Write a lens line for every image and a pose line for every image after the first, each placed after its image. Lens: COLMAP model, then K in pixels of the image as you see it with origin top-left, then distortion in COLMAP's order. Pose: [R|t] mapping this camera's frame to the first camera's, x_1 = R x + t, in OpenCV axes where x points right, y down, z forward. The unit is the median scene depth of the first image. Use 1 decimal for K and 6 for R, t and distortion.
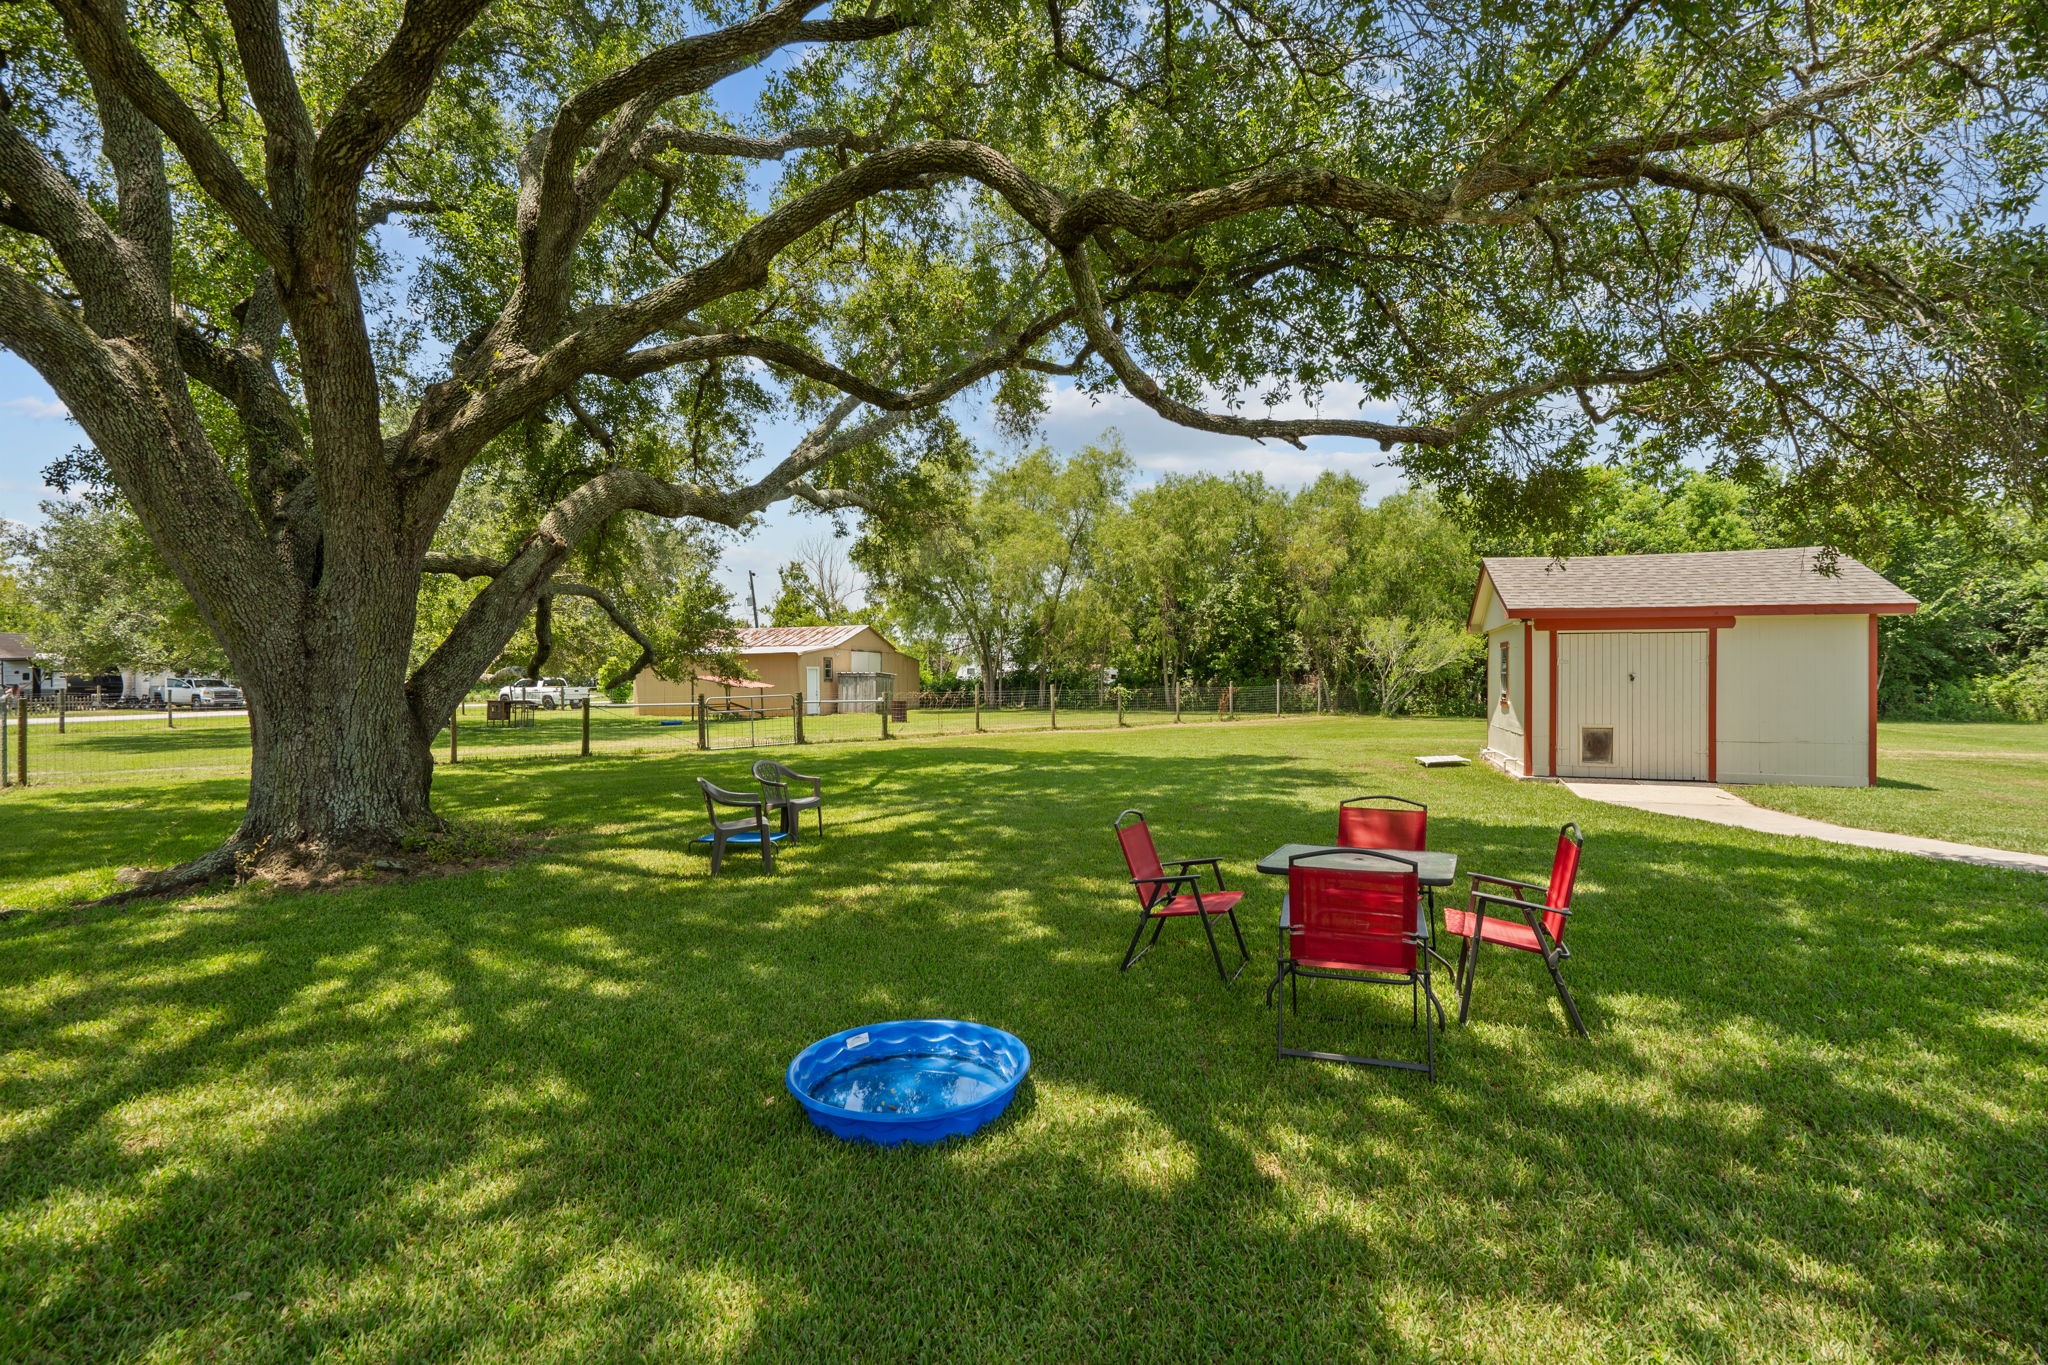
lens RADIAL K [[940.5, 0, 1004.2], [0, 940.5, 694.2], [0, 0, 1]] dist [0.002564, 0.001384]
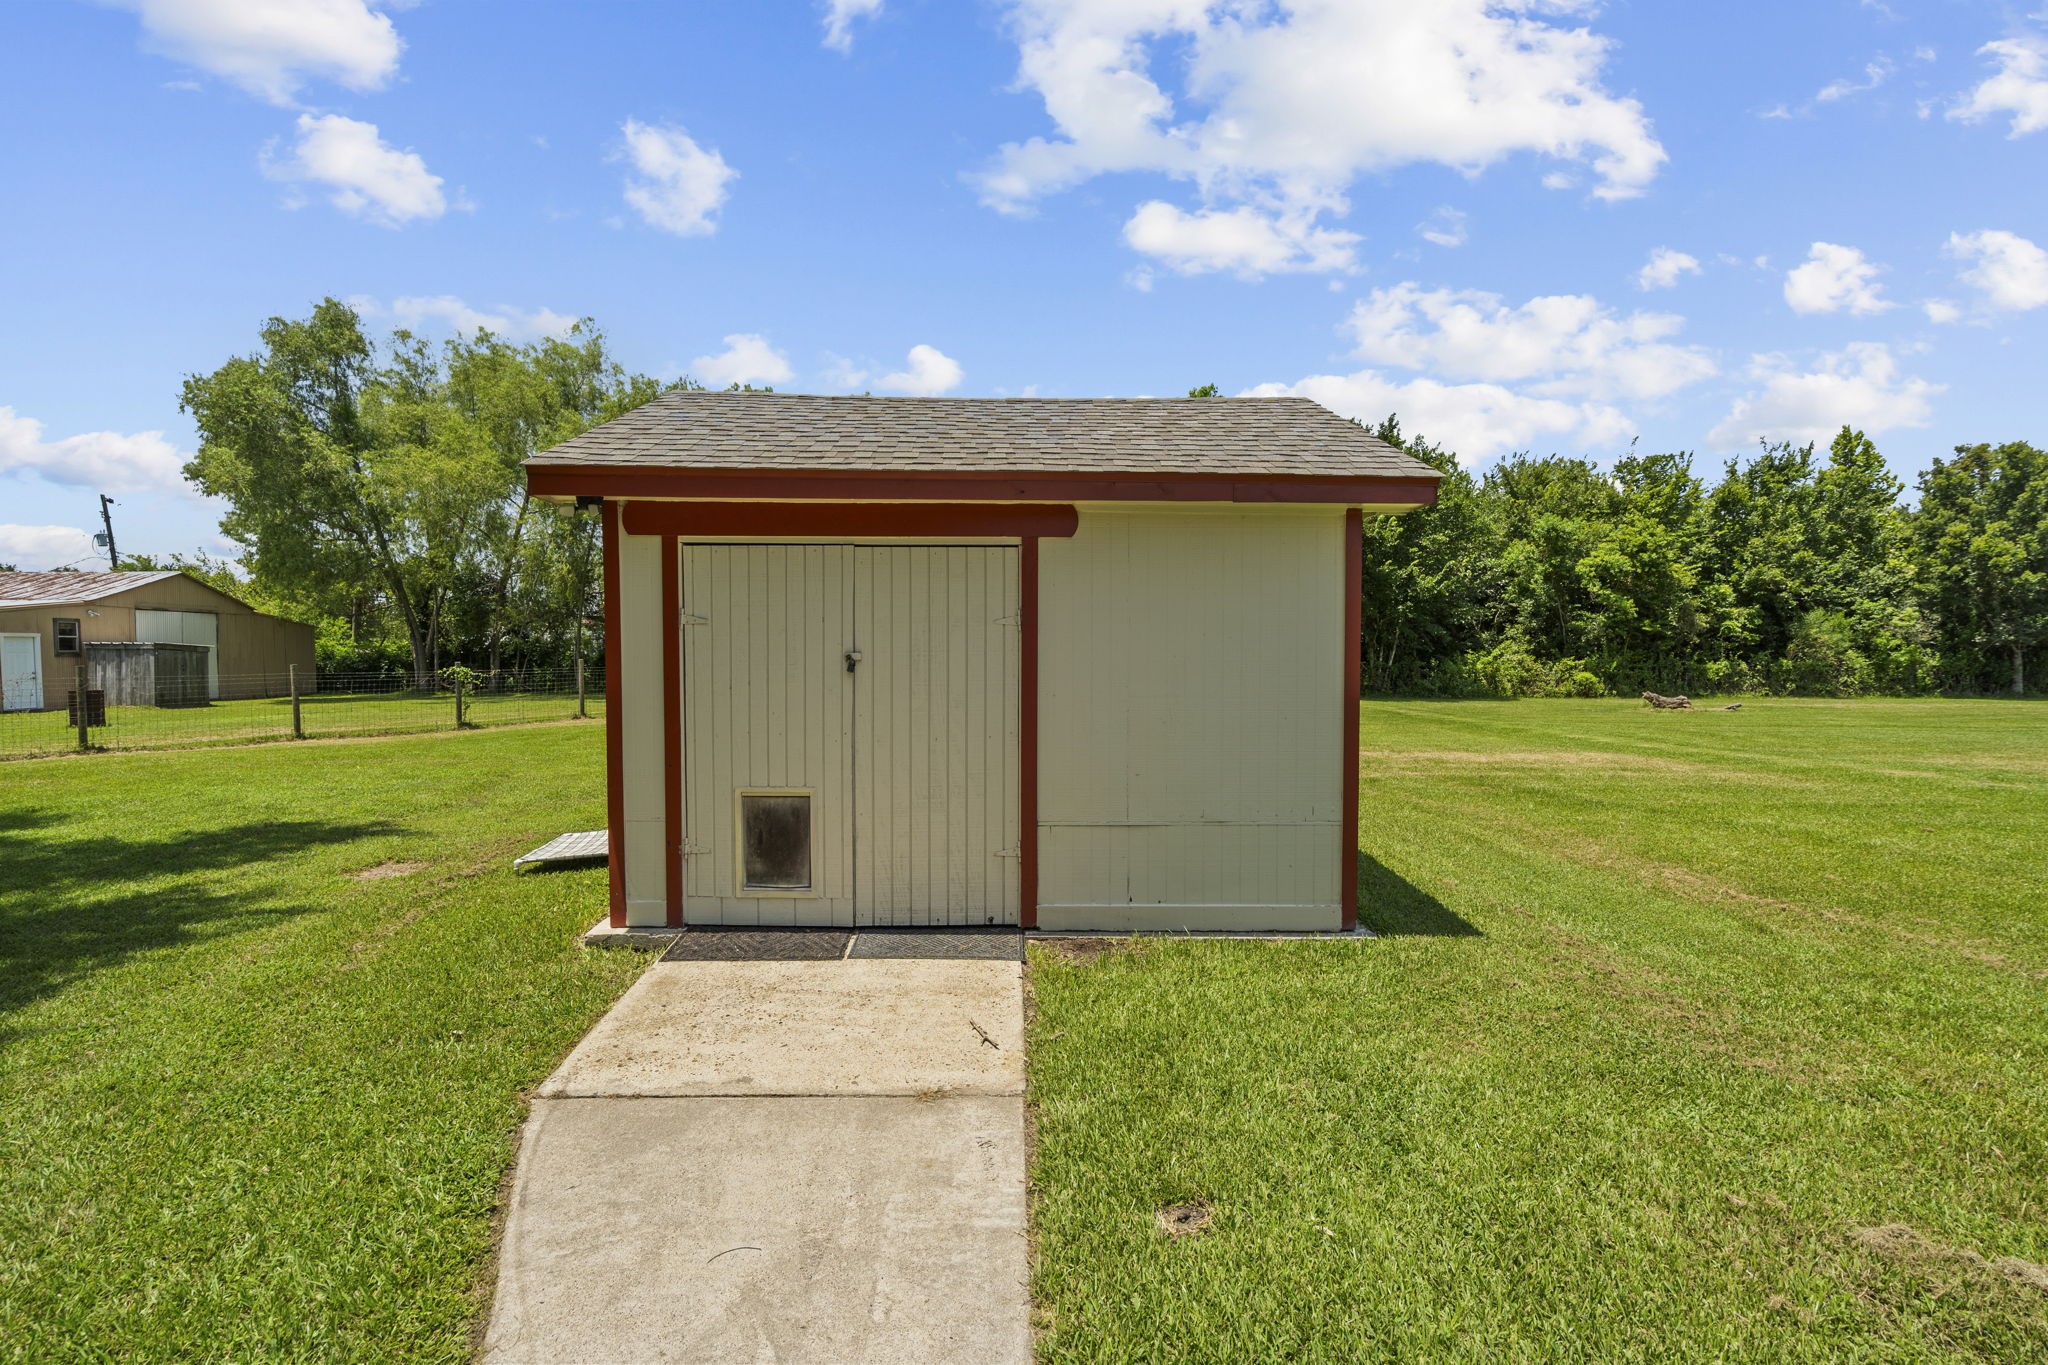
lens RADIAL K [[940.5, 0, 1004.2], [0, 940.5, 694.2], [0, 0, 1]] dist [0.002564, 0.001384]
pose [[0.937941, -0.013999, 0.346513, 0.220750], [0.003944, 0.999551, 0.029704, -0.005932], [-0.346773, -0.026494, 0.937575, 0.232961]]
